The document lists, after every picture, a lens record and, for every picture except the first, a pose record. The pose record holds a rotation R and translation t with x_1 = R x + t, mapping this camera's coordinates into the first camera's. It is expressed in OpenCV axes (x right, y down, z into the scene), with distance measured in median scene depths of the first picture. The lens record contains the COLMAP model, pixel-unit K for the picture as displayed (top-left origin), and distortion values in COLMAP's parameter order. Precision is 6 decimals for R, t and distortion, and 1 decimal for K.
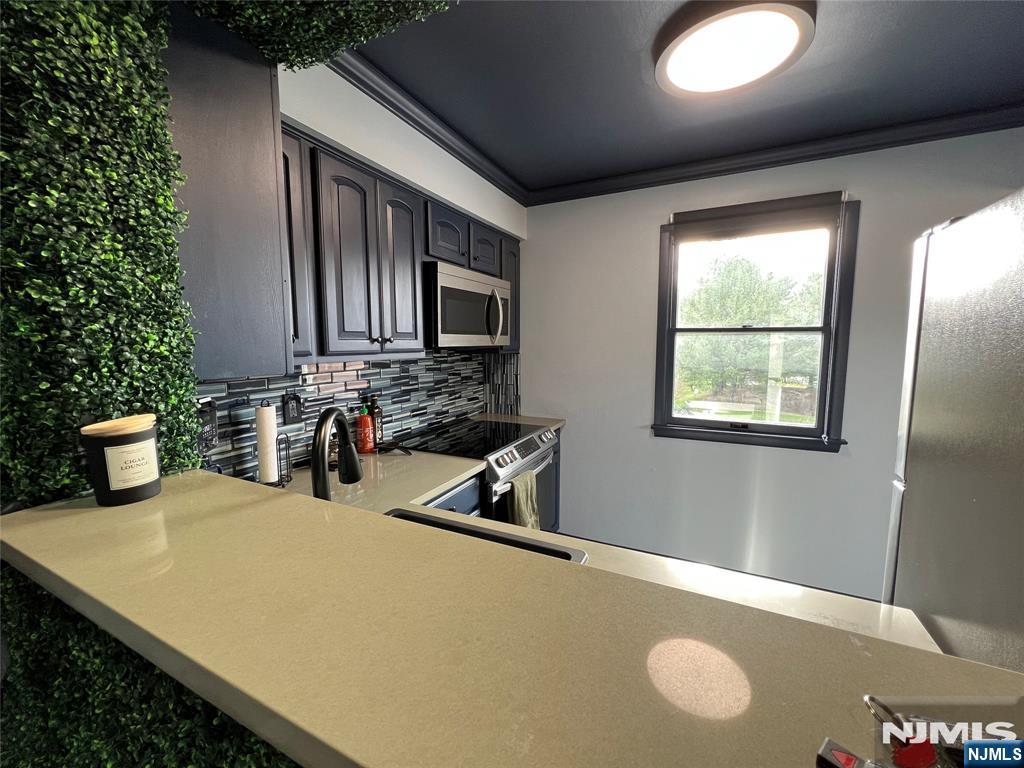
lens RADIAL K [[410.3, 0, 511.0], [0, 410.3, 383.7], [0, 0, 1]] dist [-0.001828, 0.000392]
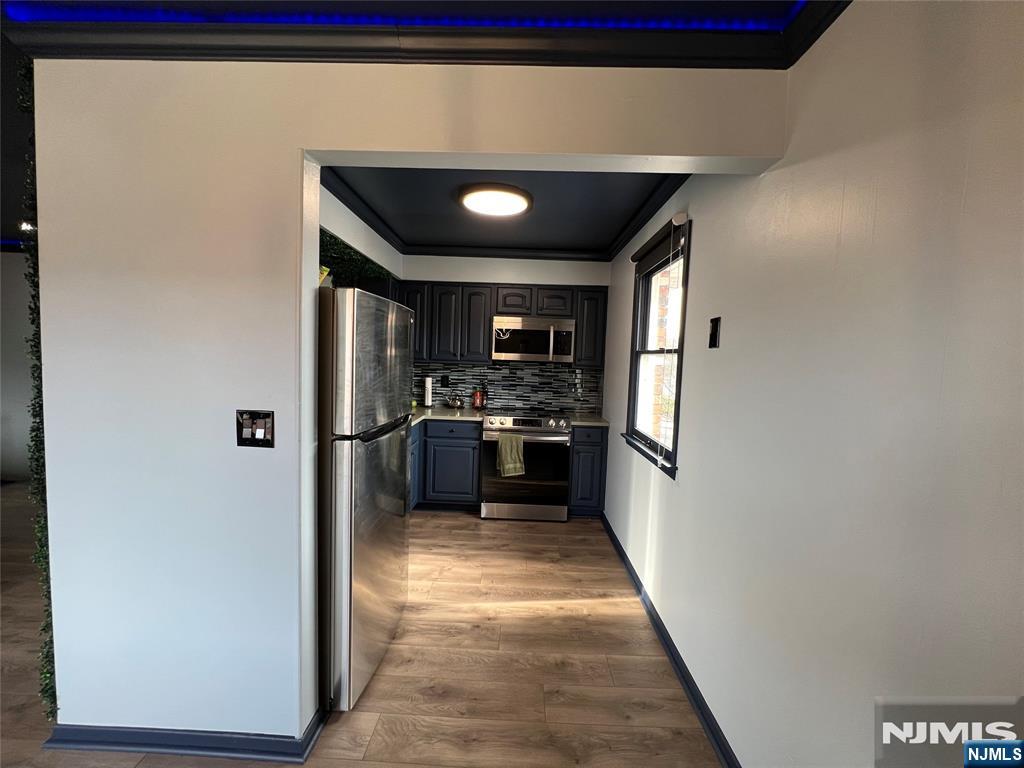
lens RADIAL K [[410.3, 0, 511.0], [0, 410.3, 383.7], [0, 0, 1]] dist [-0.001828, 0.000392]
pose [[0.418012, 0.071554, -0.905619, 1.298650], [-0.130976, 0.991225, 0.017863, -0.016085], [0.898950, 0.111147, 0.423716, 0.204862]]
